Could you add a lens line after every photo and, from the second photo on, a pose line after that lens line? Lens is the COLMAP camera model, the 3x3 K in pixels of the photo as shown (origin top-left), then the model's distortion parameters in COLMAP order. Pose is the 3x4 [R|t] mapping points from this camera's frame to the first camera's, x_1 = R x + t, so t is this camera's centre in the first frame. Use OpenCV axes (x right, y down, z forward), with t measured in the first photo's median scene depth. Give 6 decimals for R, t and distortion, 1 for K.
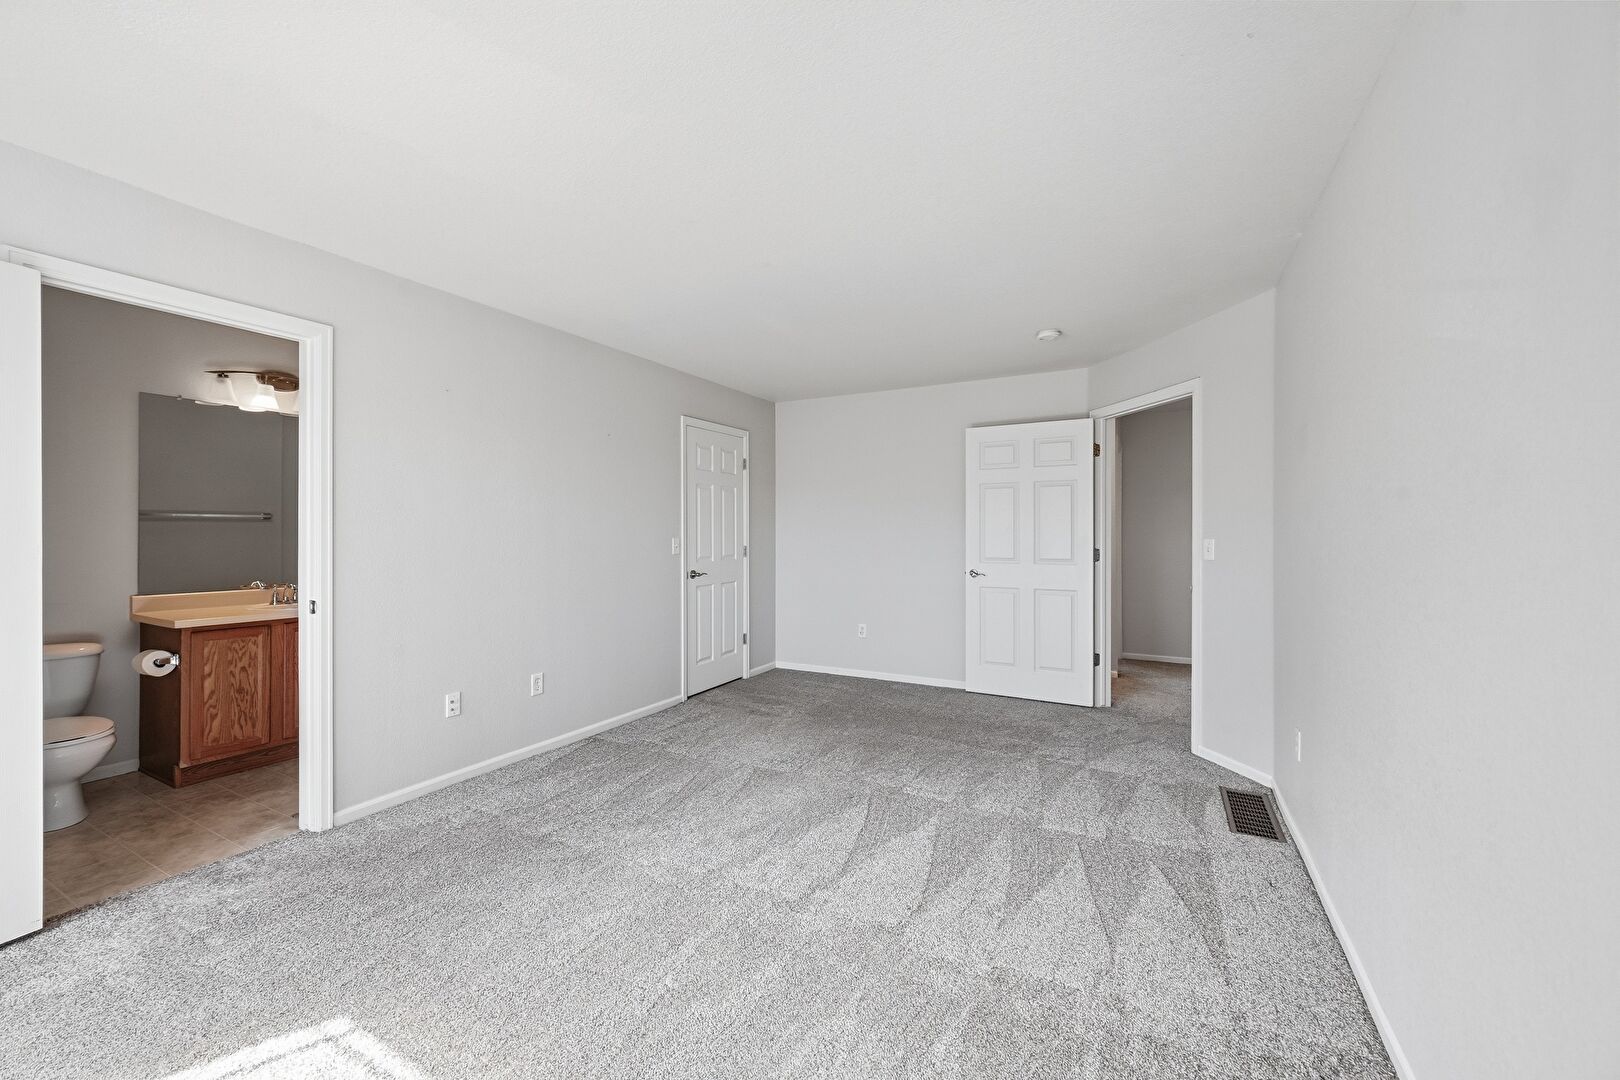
lens RADIAL K [[646.5, 0, 806.3], [0, 646.5, 532.4], [0, 0, 1]] dist [-0.002773, -0.000137]
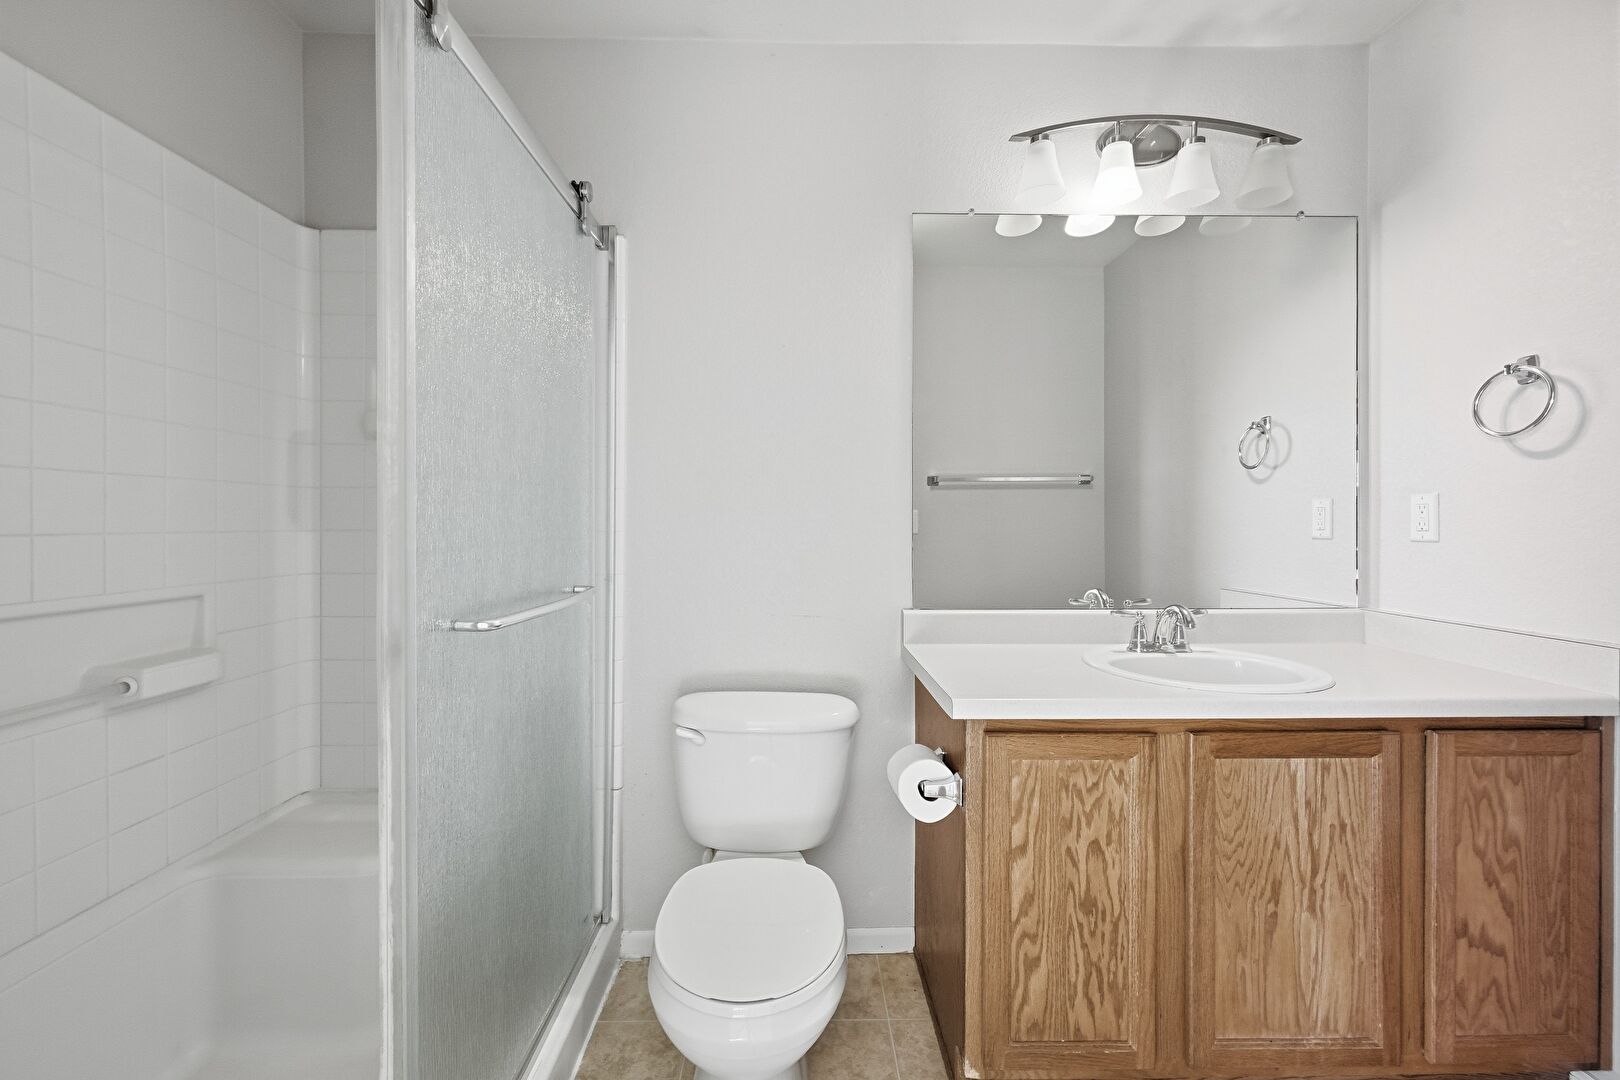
lens RADIAL K [[646.5, 0, 806.3], [0, 646.5, 532.4], [0, 0, 1]] dist [-0.002773, -0.000137]
pose [[0.491037, 0.003188, -0.871133, -0.639534], [0.007913, 0.999936, 0.008119, 0.031627], [0.871103, -0.010880, 0.490980, 0.685323]]
